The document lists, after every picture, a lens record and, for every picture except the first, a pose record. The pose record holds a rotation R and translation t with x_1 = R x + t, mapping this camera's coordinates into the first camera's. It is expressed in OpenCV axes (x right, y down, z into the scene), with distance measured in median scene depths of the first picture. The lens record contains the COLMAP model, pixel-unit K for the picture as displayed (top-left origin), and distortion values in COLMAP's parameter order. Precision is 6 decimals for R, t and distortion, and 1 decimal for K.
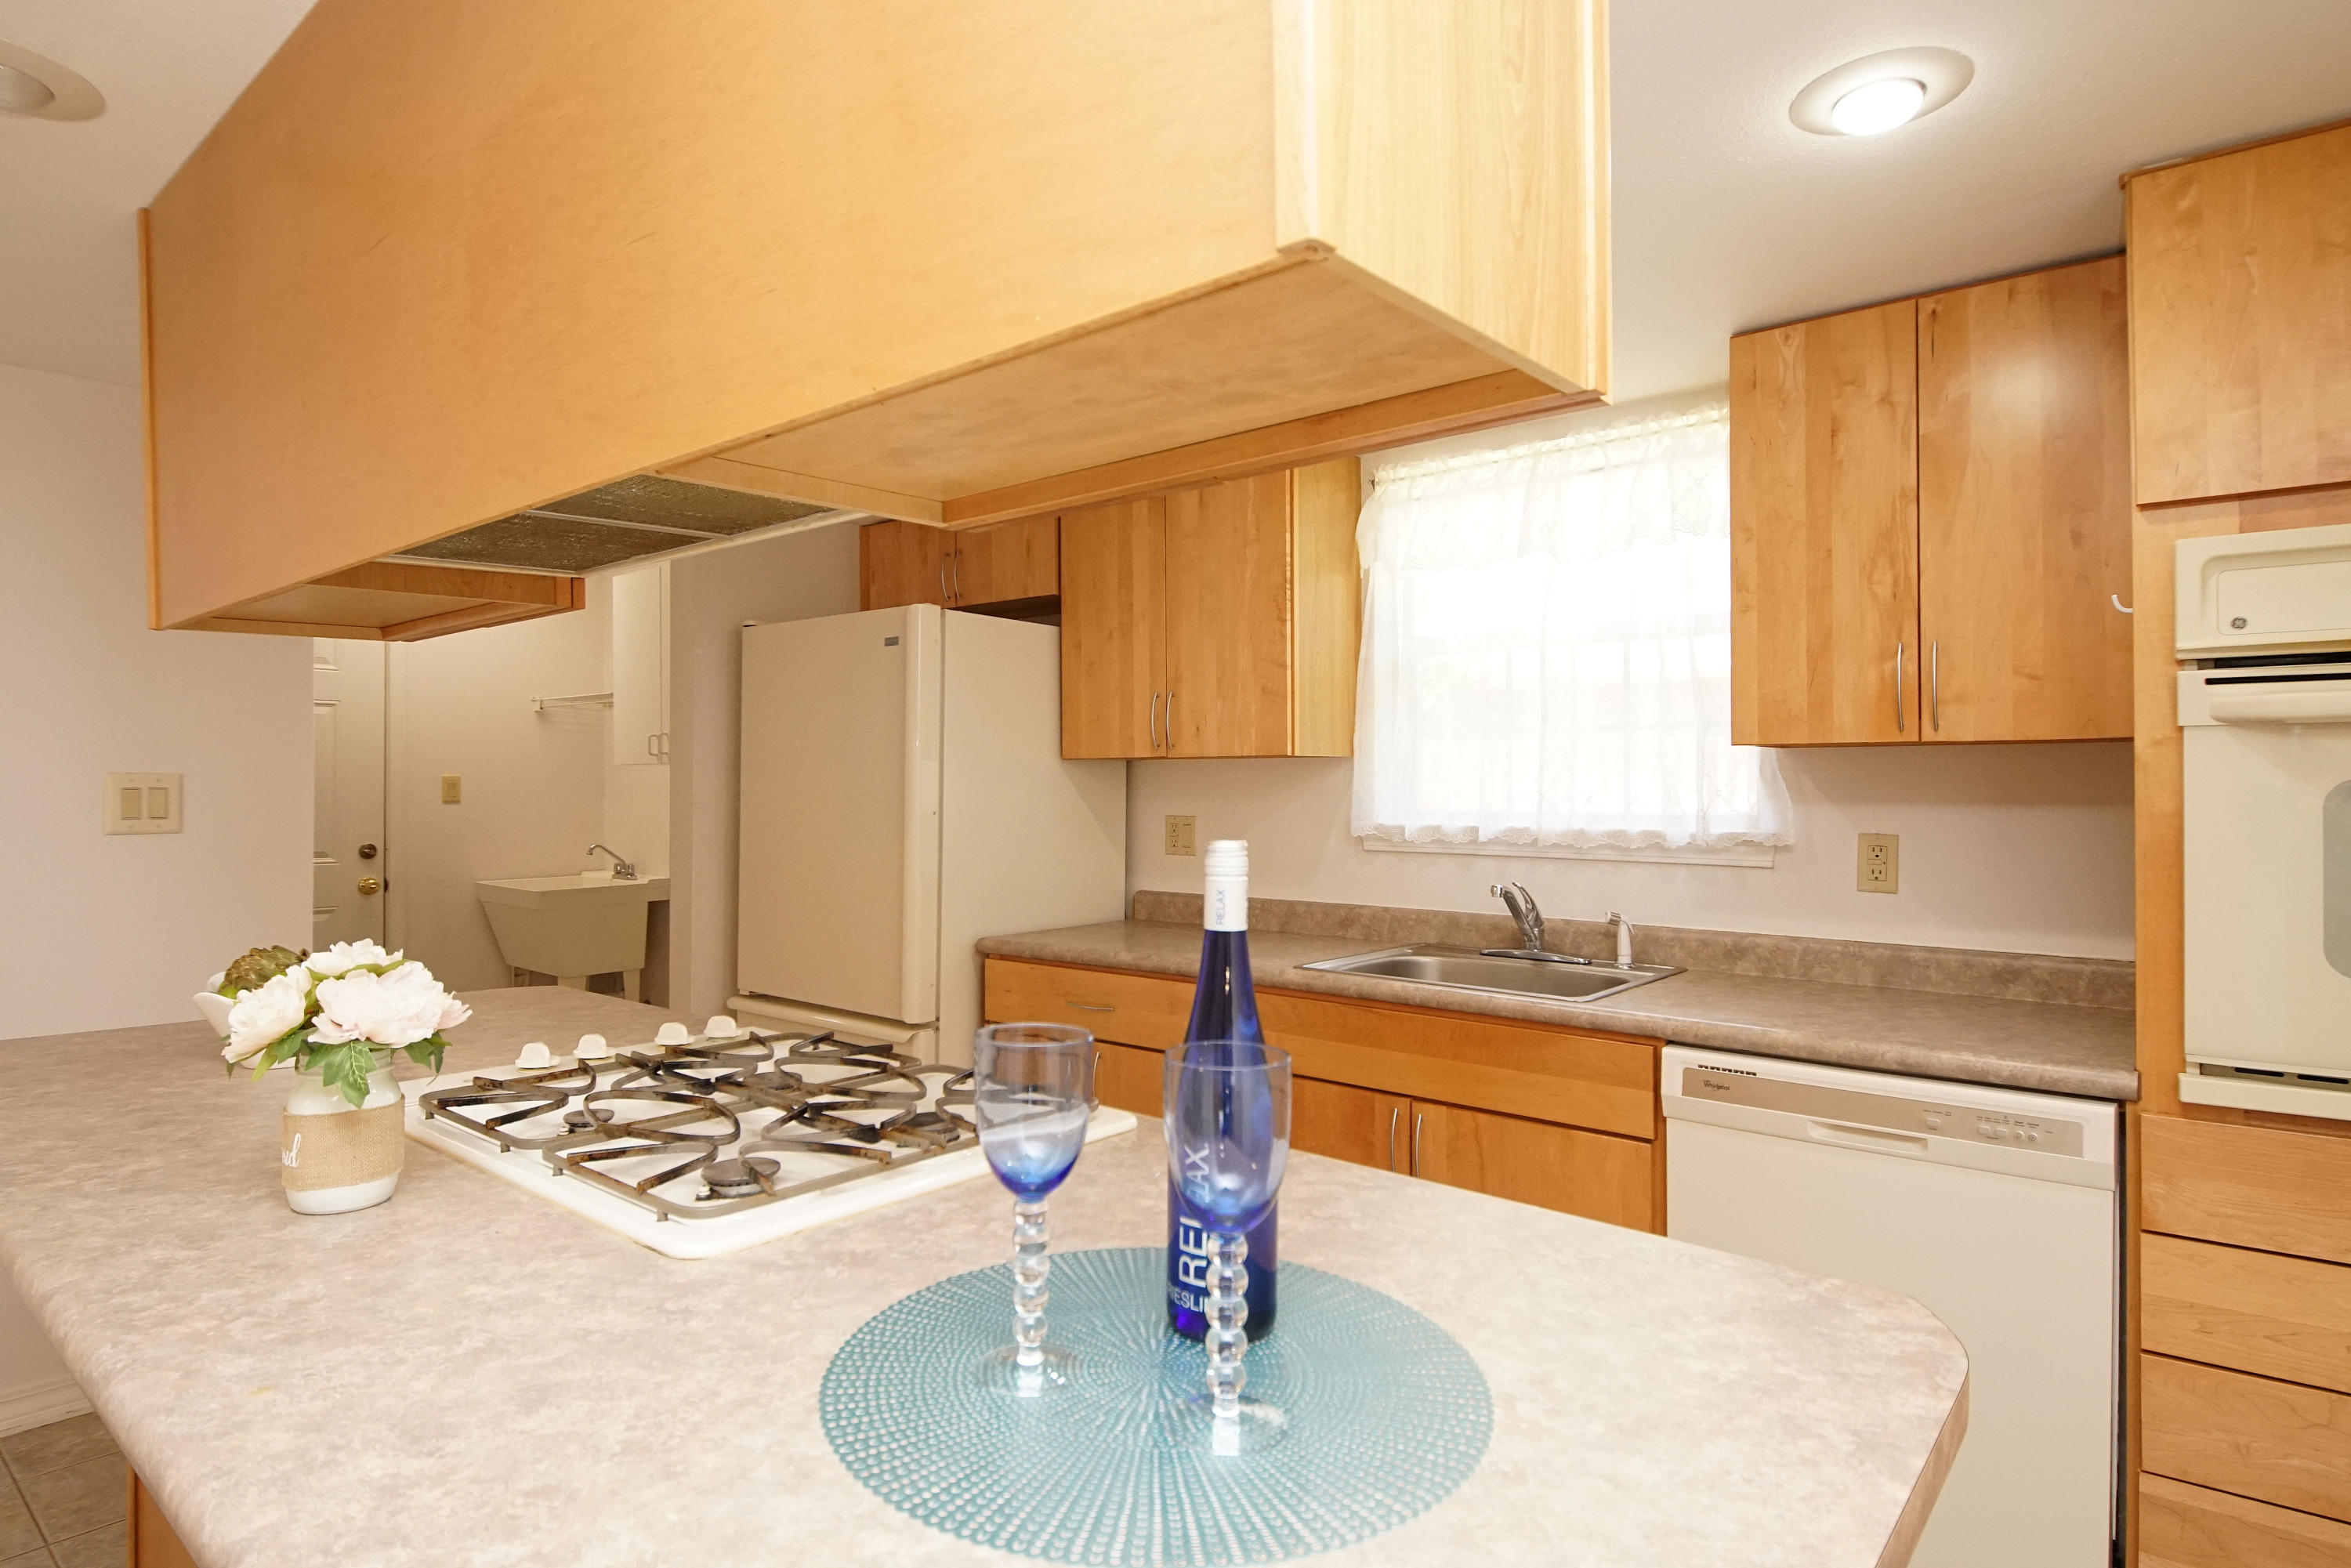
lens RADIAL K [[1257.7, 0, 1155.7], [0, 1257.7, 777.3], [0, 0, 1]] dist [0.039141, -0.038793]
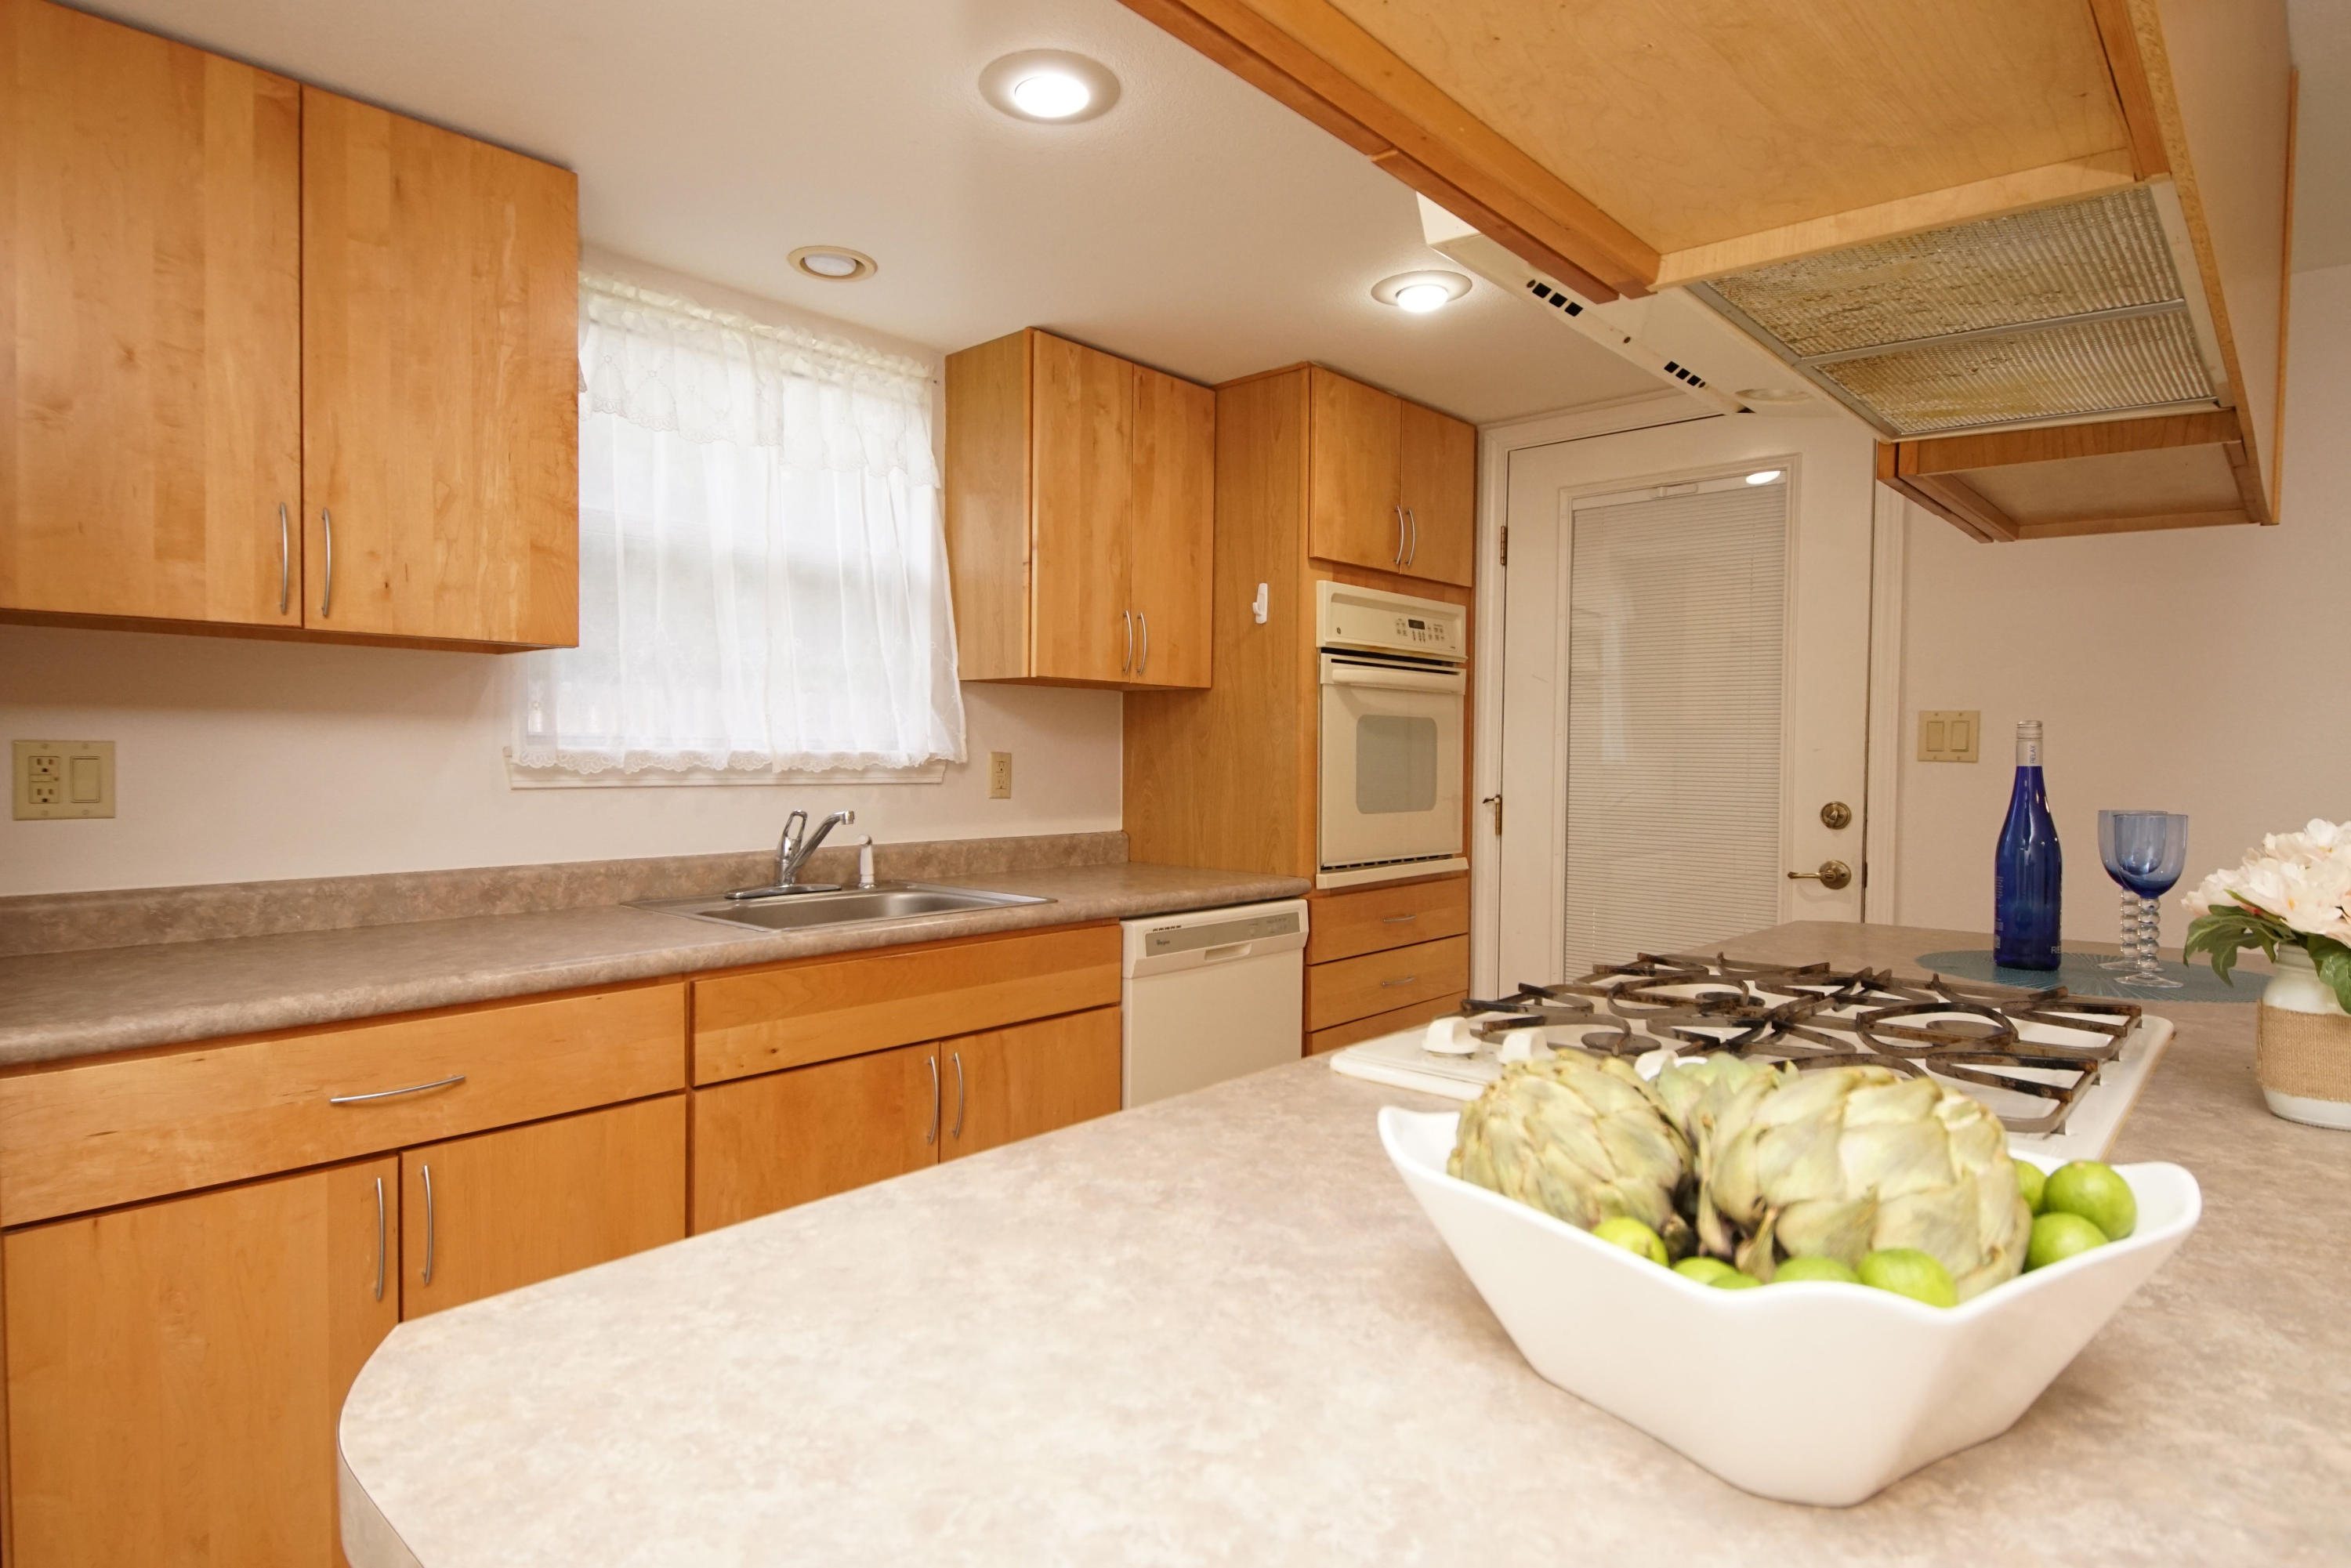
lens RADIAL K [[1257.7, 0, 1155.7], [0, 1257.7, 777.3], [0, 0, 1]] dist [0.039141, -0.038793]
pose [[0.040661, -0.020457, 0.998964, -0.726980], [-0.015509, 0.999657, 0.021103, 0.043092], [-0.999053, -0.016351, 0.040330, 0.843045]]
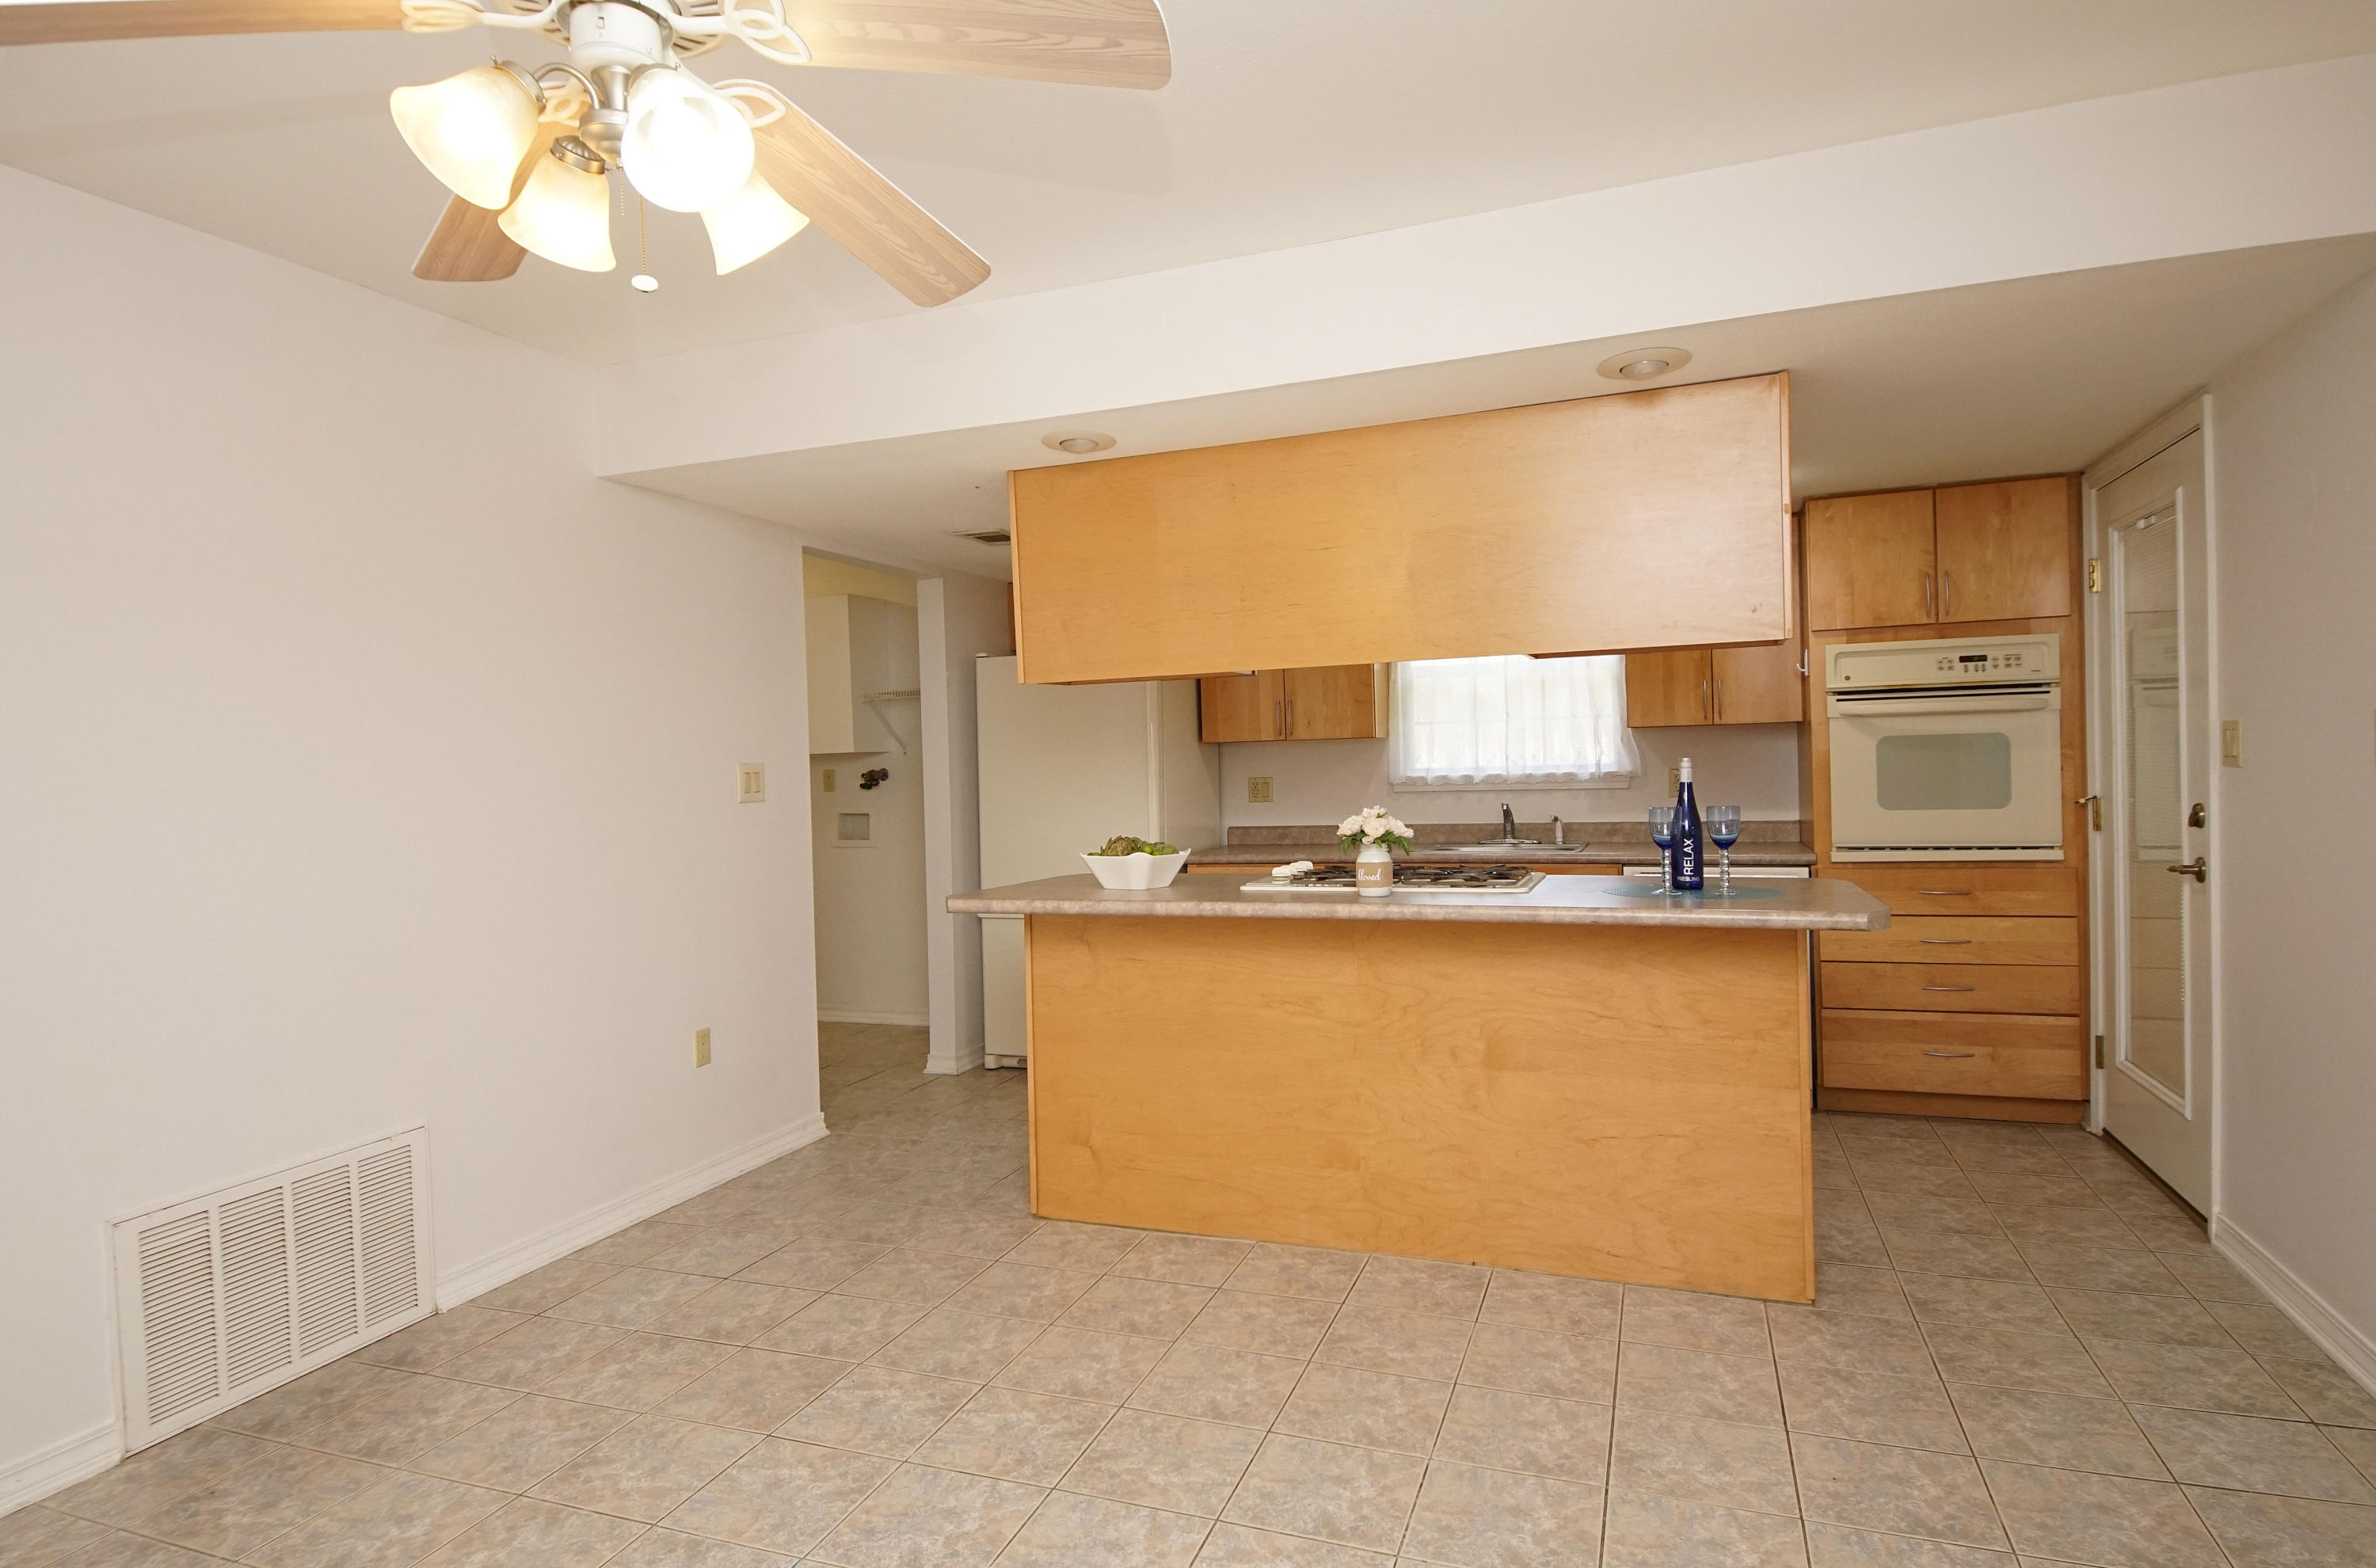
lens RADIAL K [[1297.4, 0, 1169.5], [0, 1297.4, 782.0], [0, 0, 1]] dist [0.041600, -0.040519]
pose [[0.942914, -0.031733, 0.331520, -0.974701], [0.026561, 0.999445, 0.020121, 0.001381], [-0.331975, -0.010167, 0.943234, -0.775386]]
